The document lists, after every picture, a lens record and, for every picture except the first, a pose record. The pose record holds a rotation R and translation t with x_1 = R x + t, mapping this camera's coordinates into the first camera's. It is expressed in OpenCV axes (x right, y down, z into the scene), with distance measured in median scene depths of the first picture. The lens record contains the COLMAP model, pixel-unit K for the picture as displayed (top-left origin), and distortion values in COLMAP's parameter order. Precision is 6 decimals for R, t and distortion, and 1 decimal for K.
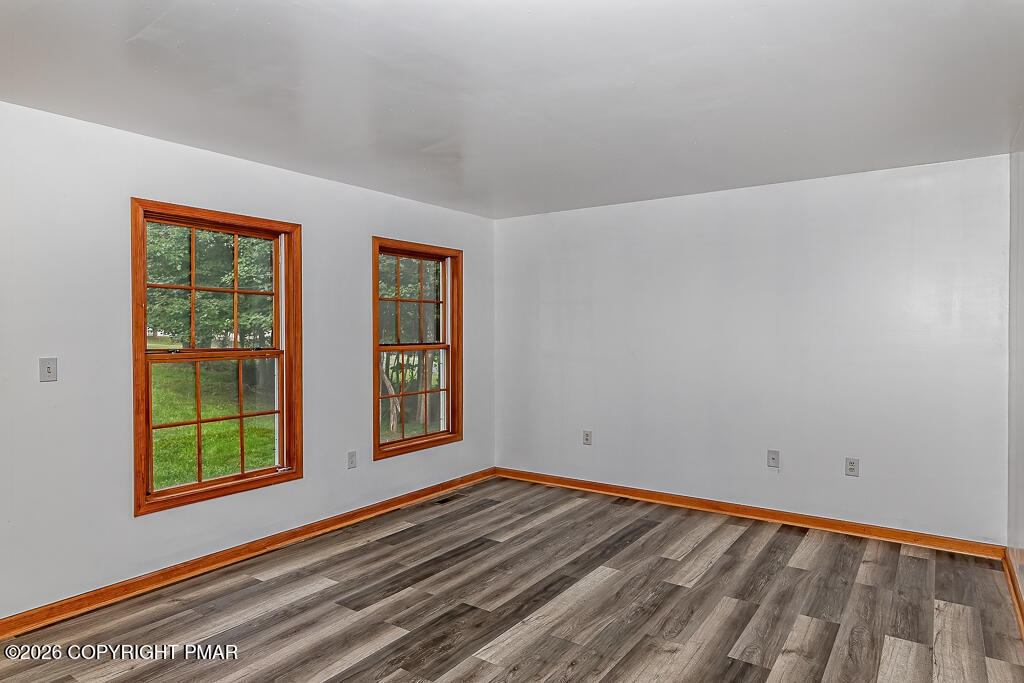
lens RADIAL K [[621.0, 0, 517.2], [0, 621.0, 348.9], [0, 0, 1]] dist [0.002086, 0.001953]
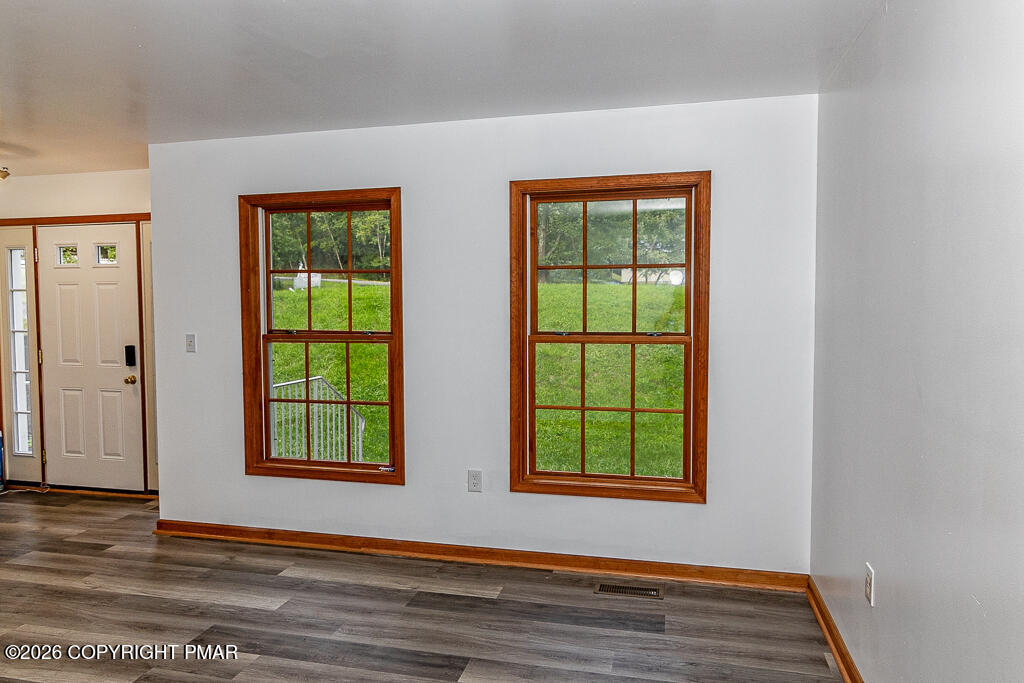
lens RADIAL K [[662.8, 0, 556.2], [0, 662.8, 340.3], [0, 0, 1]] dist [0.002247, 0.001886]
pose [[0.351165, 0.045281, -0.935218, 0.529062], [-0.024874, 0.998929, 0.039026, -0.029795], [0.935983, 0.009558, 0.351915, 0.804386]]
